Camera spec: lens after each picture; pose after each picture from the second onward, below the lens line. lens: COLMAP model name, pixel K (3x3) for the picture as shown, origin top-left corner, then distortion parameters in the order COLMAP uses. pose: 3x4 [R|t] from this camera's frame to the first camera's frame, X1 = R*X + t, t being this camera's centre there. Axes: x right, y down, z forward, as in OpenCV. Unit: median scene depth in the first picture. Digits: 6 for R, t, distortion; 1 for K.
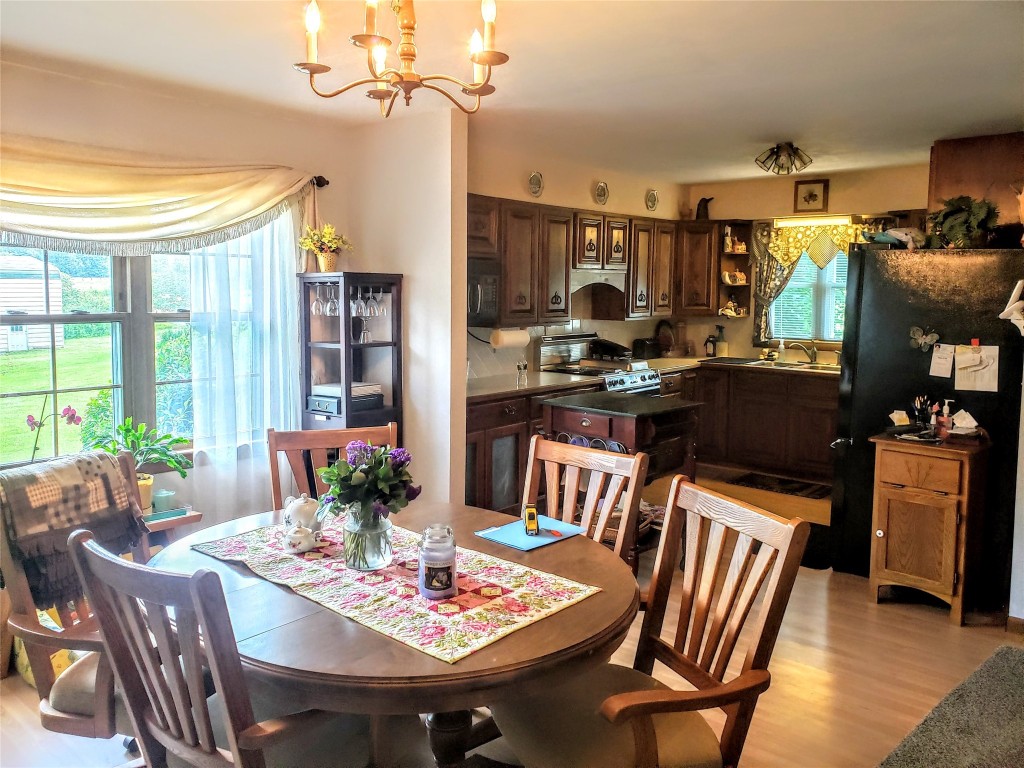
lens RADIAL K [[773.1, 0, 498.3], [0, 773.1, 374.5], [0, 0, 1]] dist [0.042429, 0.009238]
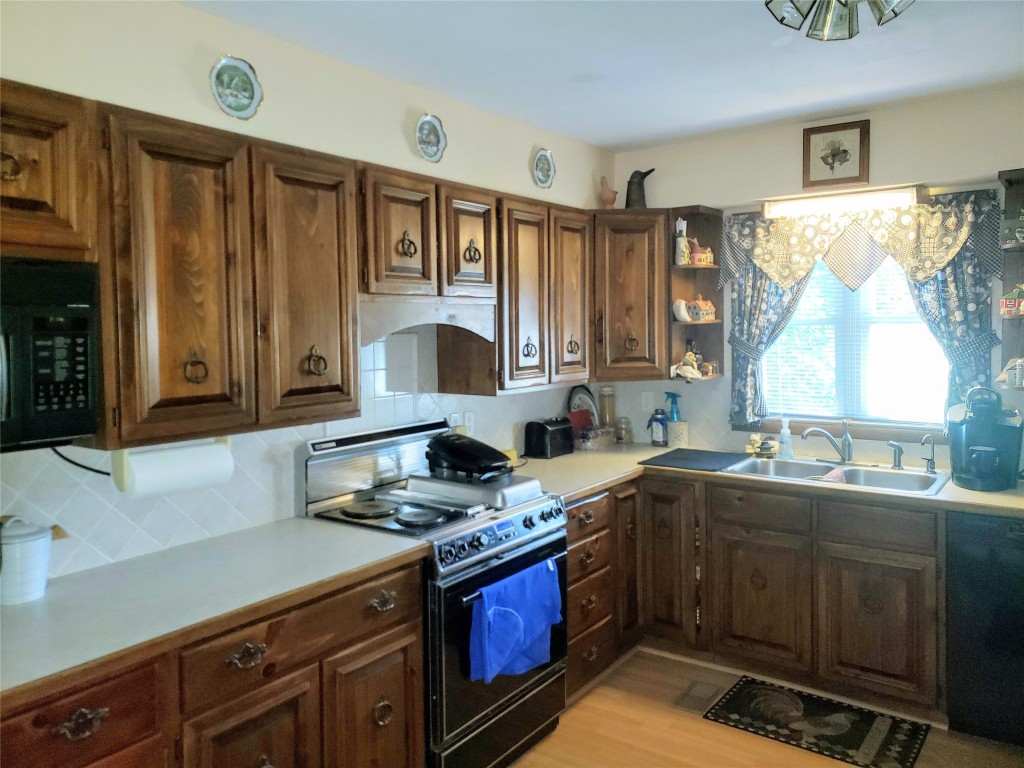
lens RADIAL K [[773.1, 0, 498.3], [0, 773.1, 374.5], [0, 0, 1]] dist [0.042429, 0.009238]
pose [[0.996463, -0.026026, 0.079895, 0.117418], [0.030261, 0.998175, -0.052264, -0.053980], [-0.078389, 0.054497, 0.995432, 0.463419]]
